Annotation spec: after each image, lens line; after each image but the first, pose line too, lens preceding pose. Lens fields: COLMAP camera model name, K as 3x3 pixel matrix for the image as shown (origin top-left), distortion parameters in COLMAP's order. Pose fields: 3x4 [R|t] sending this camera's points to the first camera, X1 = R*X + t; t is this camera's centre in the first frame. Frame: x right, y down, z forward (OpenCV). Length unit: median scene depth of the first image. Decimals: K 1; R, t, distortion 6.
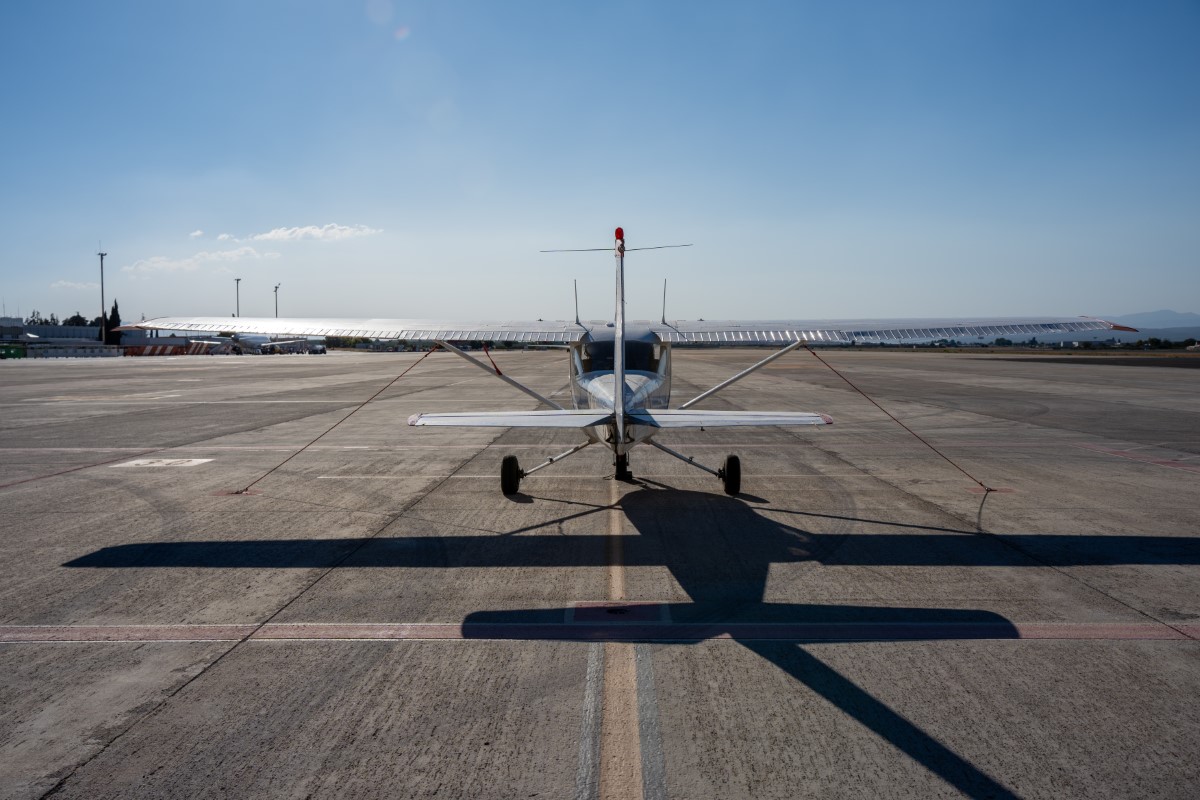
lens RADIAL K [[1223.9, 0, 600.0], [0, 1223.9, 400.0], [0, 0, 1]] dist [-0.001408, 0.014836]
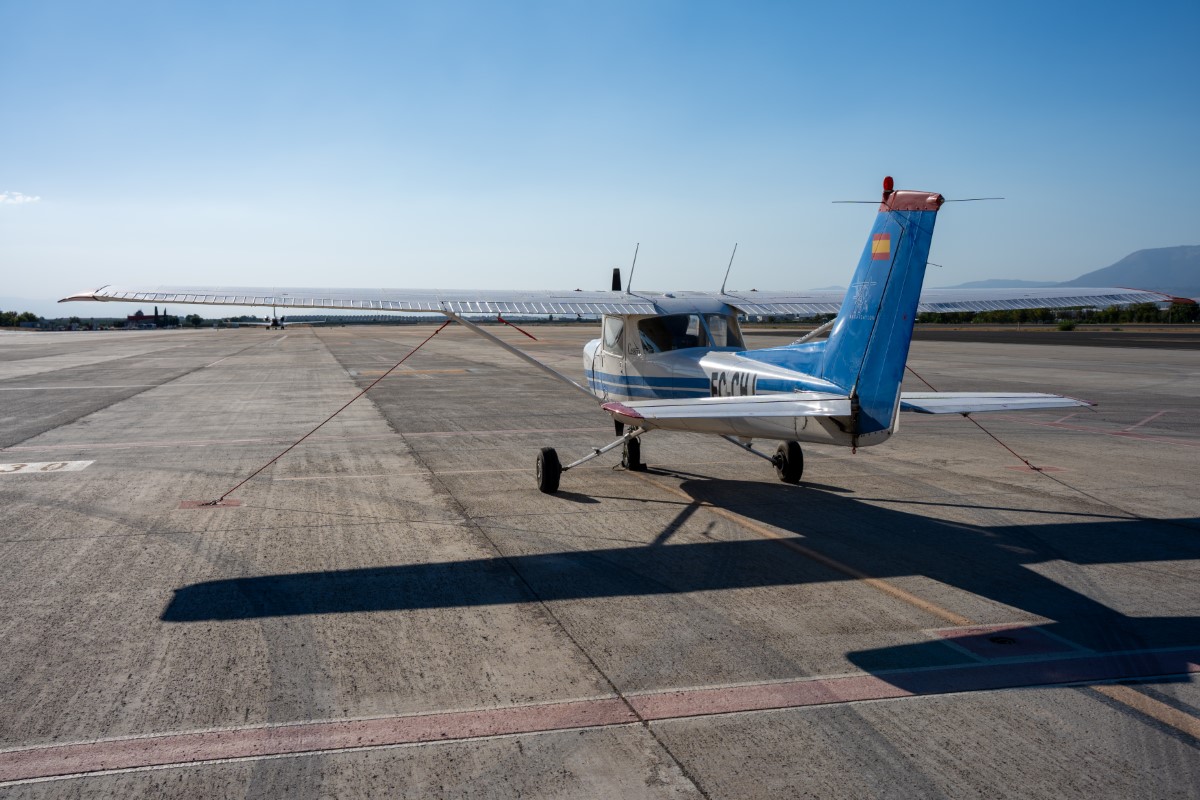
lens RADIAL K [[1223.9, 0, 600.0], [0, 1223.9, 400.0], [0, 0, 1]] dist [-0.001408, 0.014836]
pose [[0.967321, -0.021998, 0.252599, -0.255316], [0.017063, 0.999619, 0.021708, -0.006255], [-0.252980, -0.016689, 0.967328, 0.156391]]
